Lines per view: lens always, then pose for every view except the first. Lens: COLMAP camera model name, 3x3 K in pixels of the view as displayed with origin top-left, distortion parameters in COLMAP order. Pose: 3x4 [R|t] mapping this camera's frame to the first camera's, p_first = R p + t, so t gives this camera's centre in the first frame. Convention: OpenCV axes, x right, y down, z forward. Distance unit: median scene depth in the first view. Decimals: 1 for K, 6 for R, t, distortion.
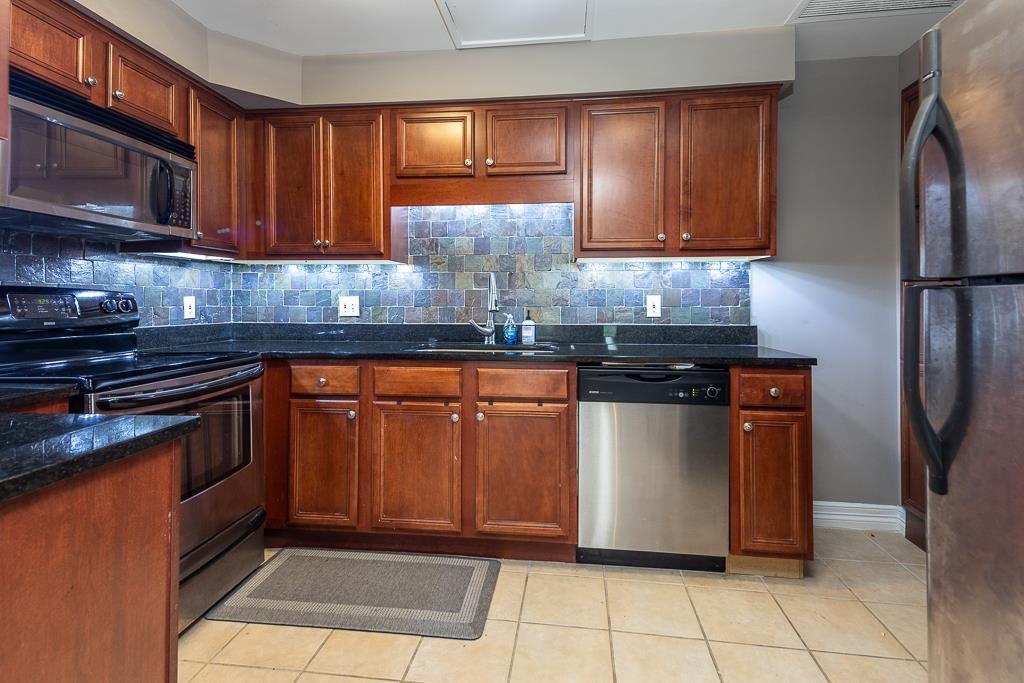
lens RADIAL K [[493.0, 0, 515.3], [0, 493.0, 302.7], [0, 0, 1]] dist [0.031386, -0.008844]
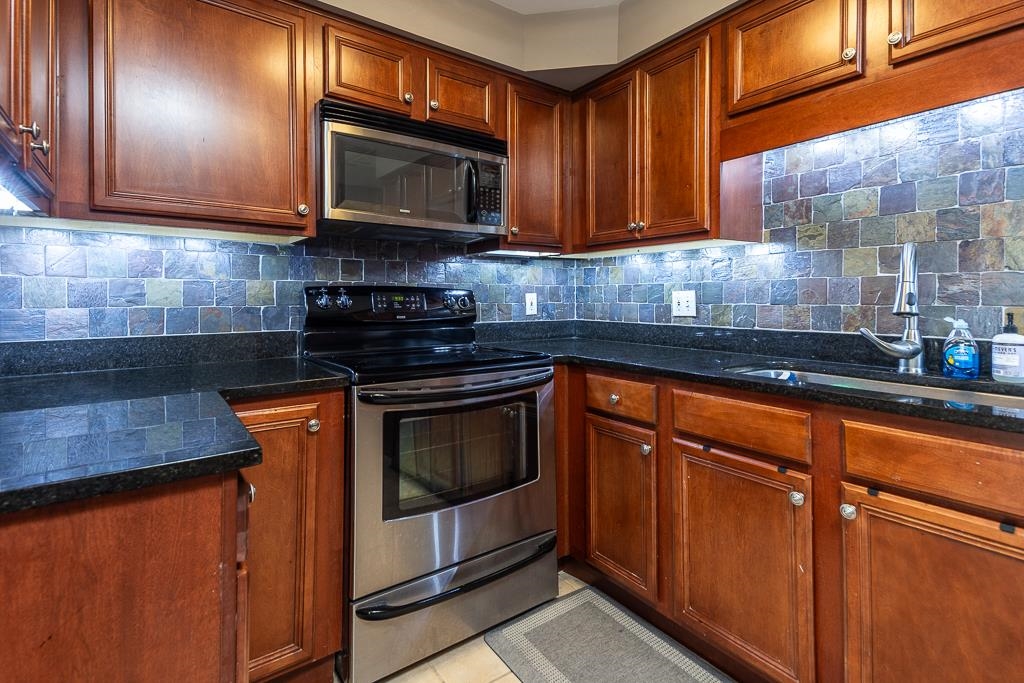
lens RADIAL K [[493.0, 0, 505.9], [0, 493.0, 301.1], [0, 0, 1]] dist [0.031386, -0.008844]
pose [[0.660653, 0.000417, -0.750692, 0.086345], [0.002231, 0.999994, 0.002520, 0.000986], [0.750688, -0.003340, 0.660648, 0.343122]]
